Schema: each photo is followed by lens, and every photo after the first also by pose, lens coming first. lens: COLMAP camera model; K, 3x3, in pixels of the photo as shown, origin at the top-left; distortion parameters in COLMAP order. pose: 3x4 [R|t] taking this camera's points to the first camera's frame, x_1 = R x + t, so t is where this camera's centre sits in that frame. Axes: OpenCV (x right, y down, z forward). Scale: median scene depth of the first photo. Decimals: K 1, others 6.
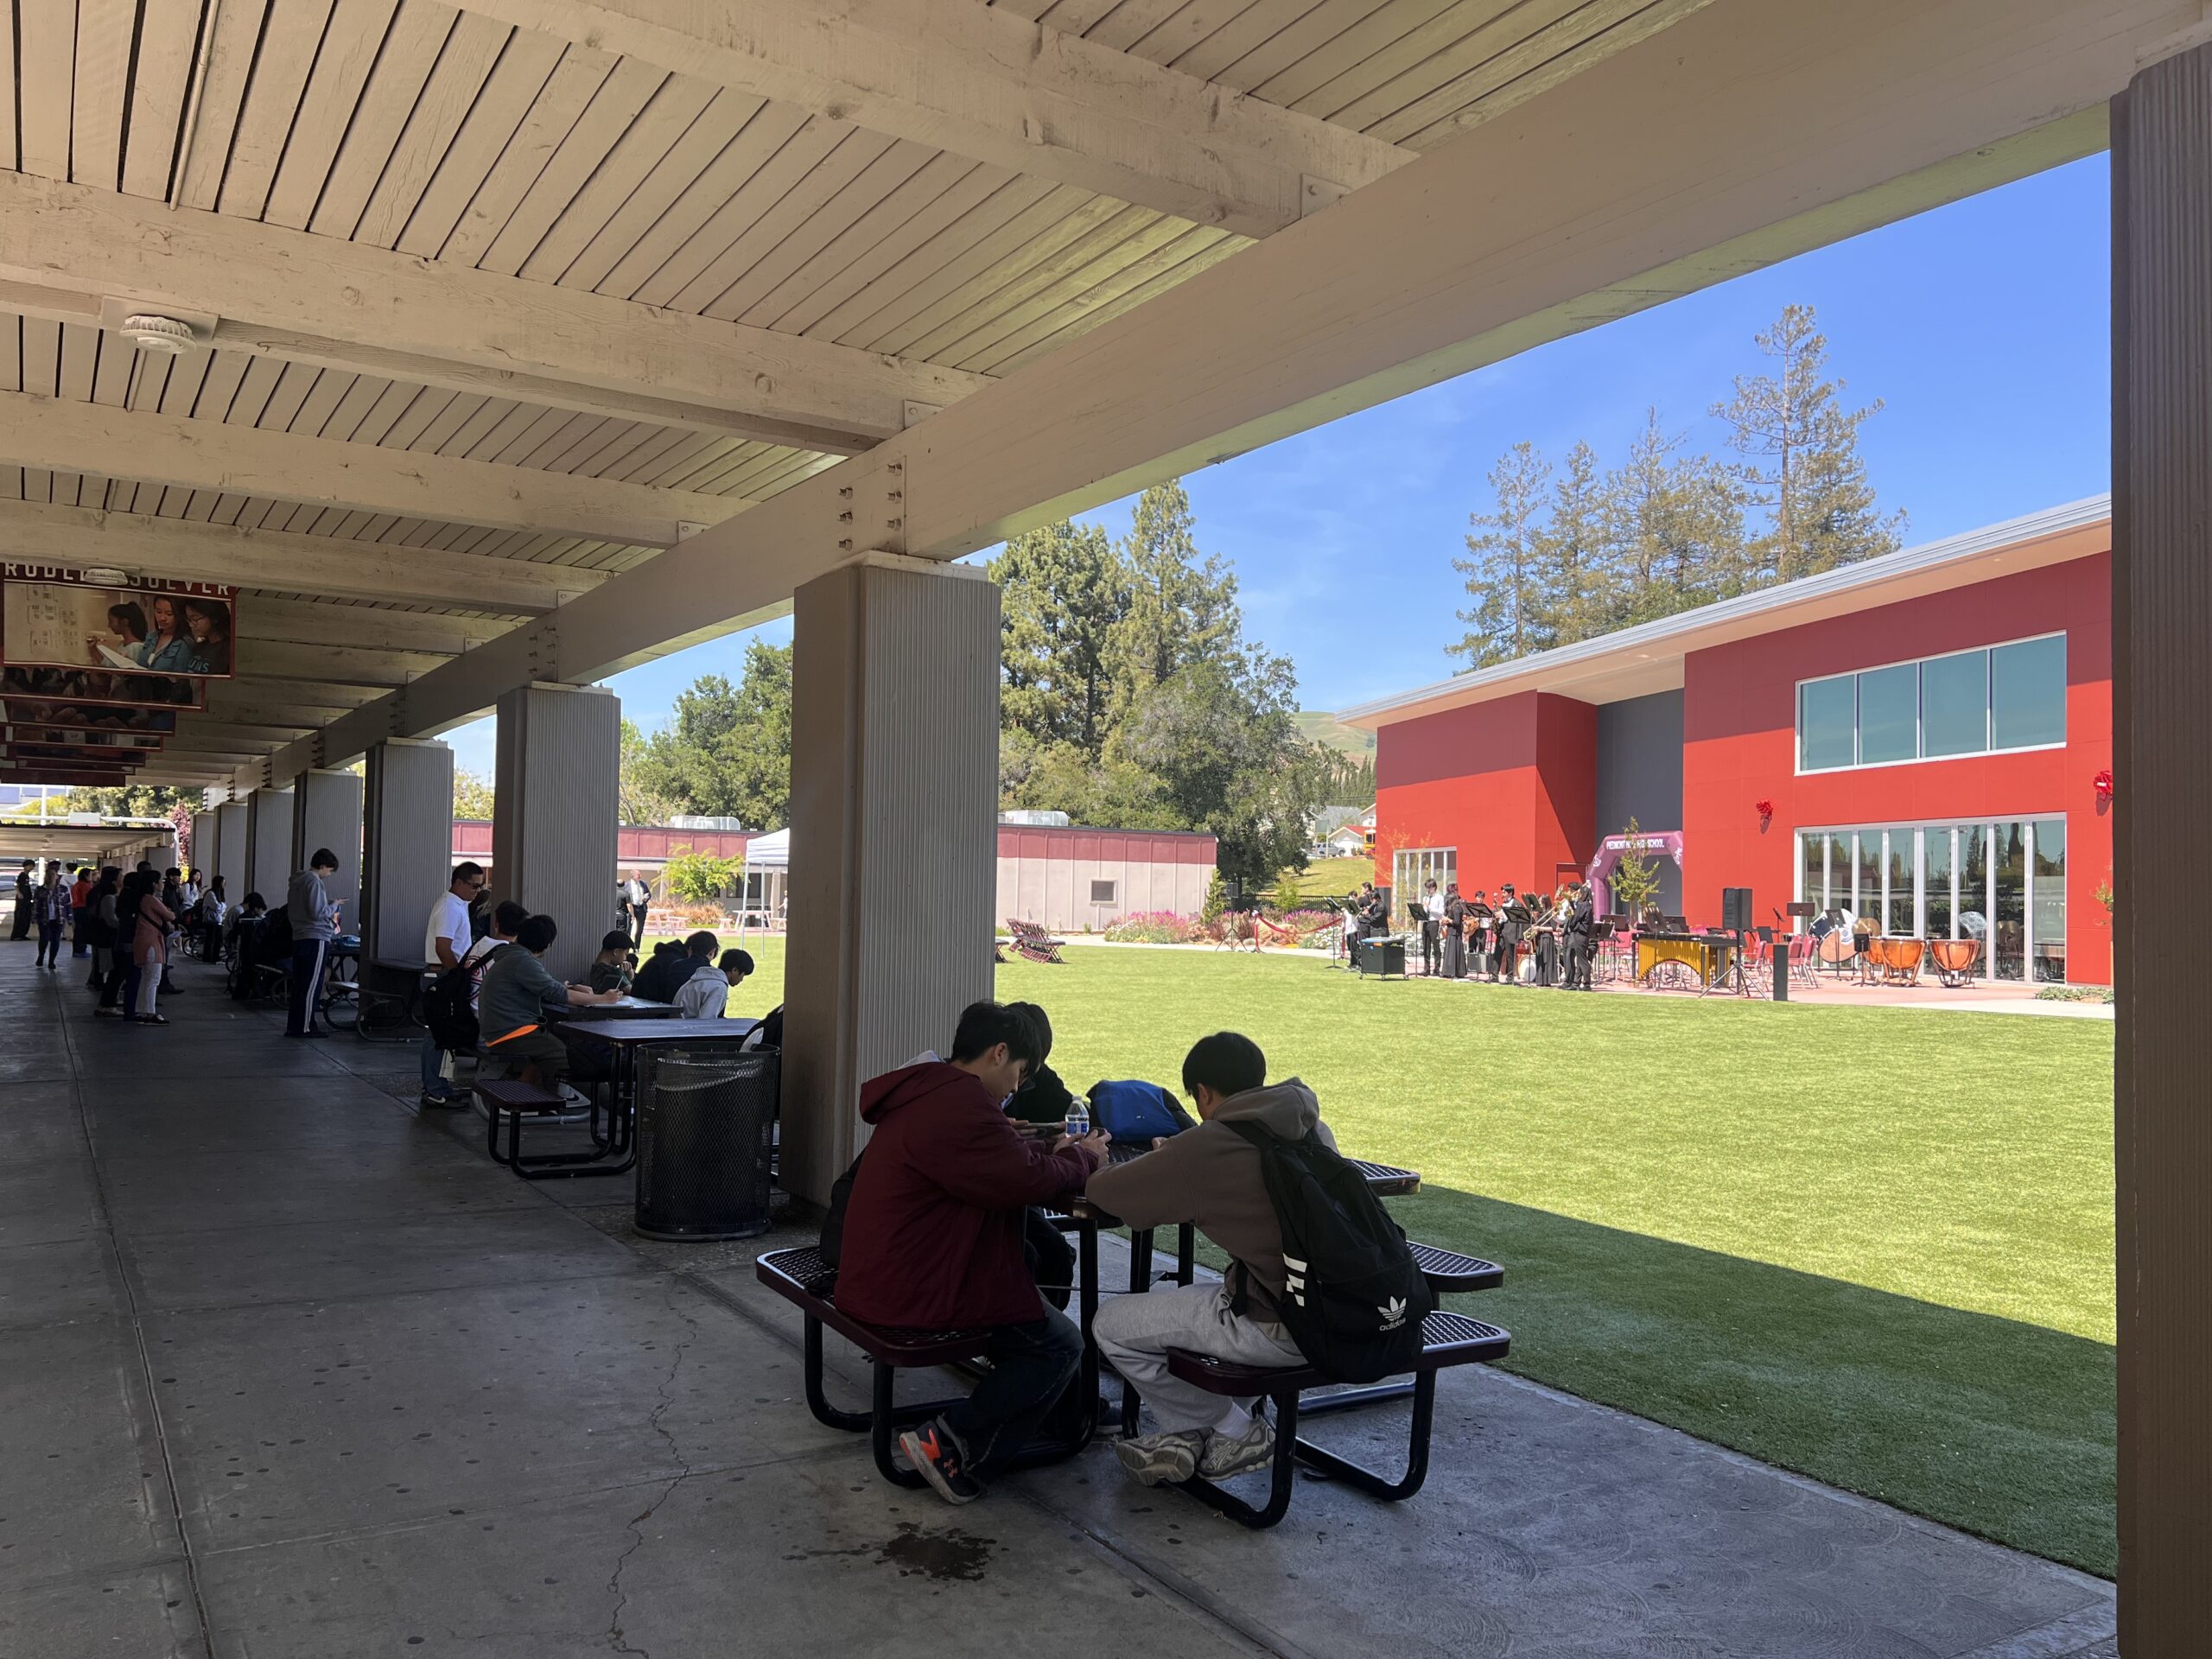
lens RADIAL K [[1723.3, 0, 1106.0], [0, 1723.3, 829.5], [0, 0, 1]] dist [0.040855, -0.040973]
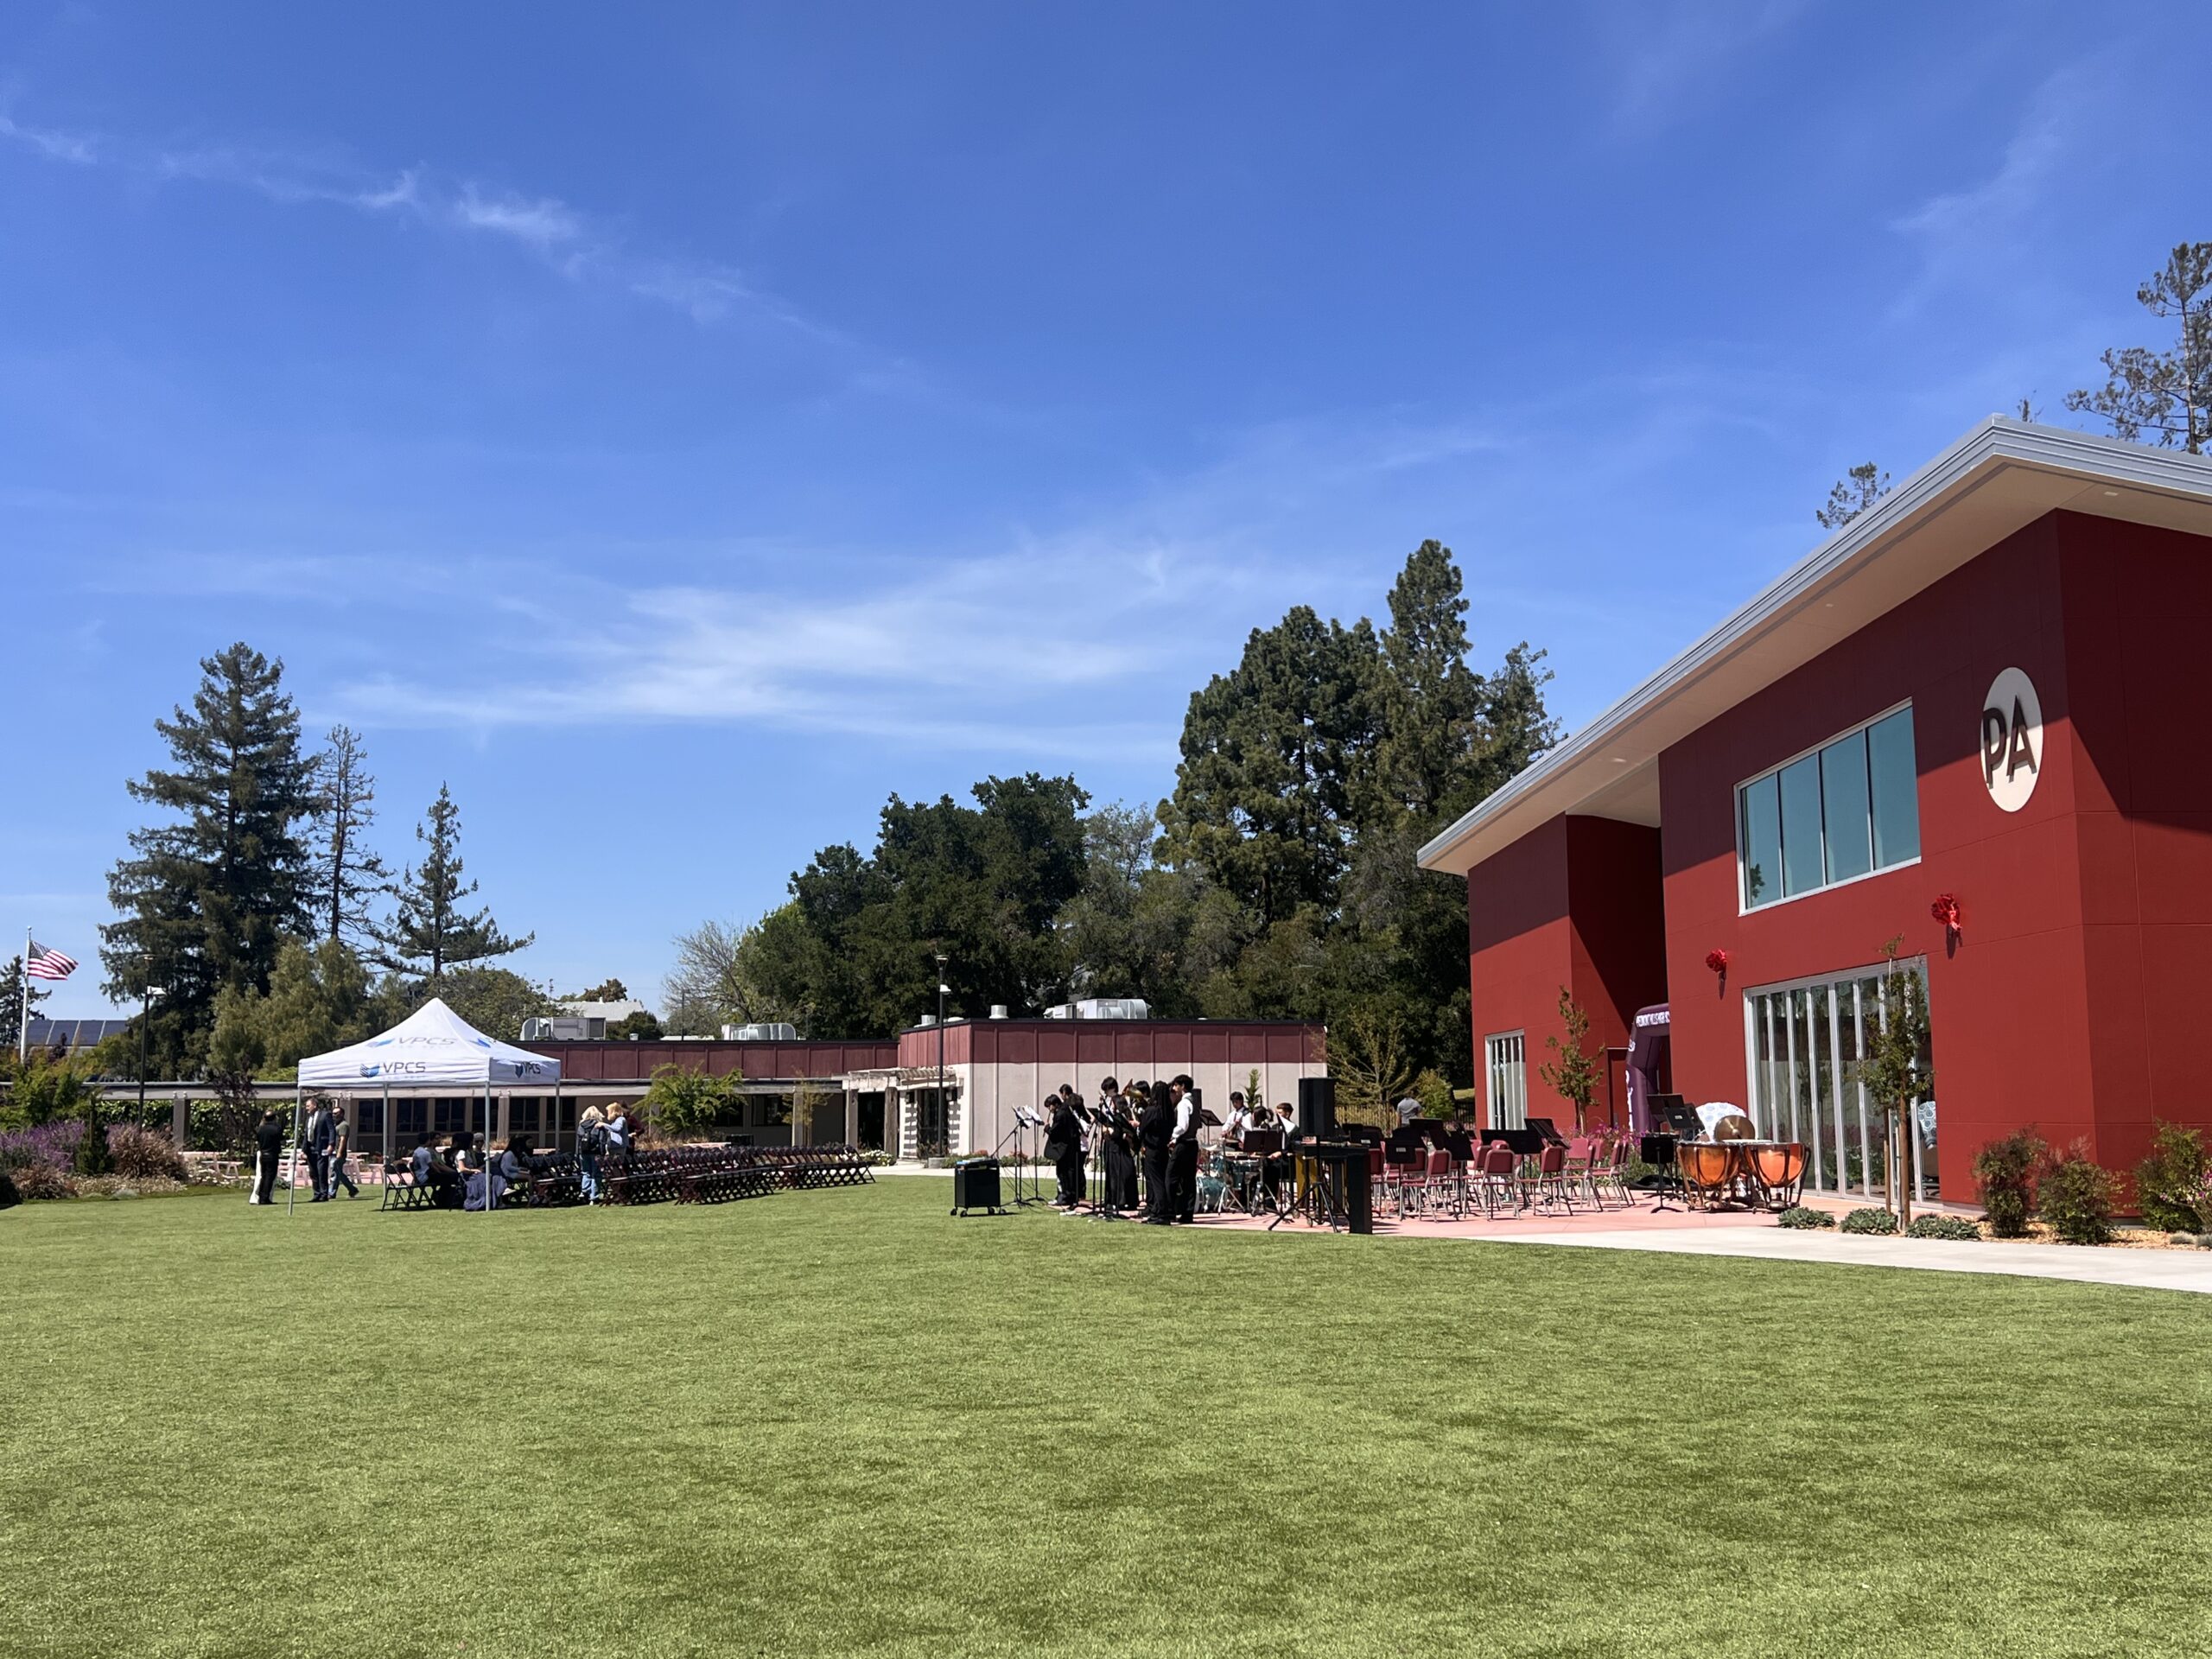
lens RADIAL K [[2262.2, 0, 1106.0], [0, 2262.2, 829.5], [0, 0, 1]] dist [0.052637, -0.004844]
pose [[0.975196, -0.058293, -0.213529, 0.154248], [0.039888, 0.995186, -0.089514, 0.003201], [0.217719, 0.078777, 0.972827, 0.008551]]
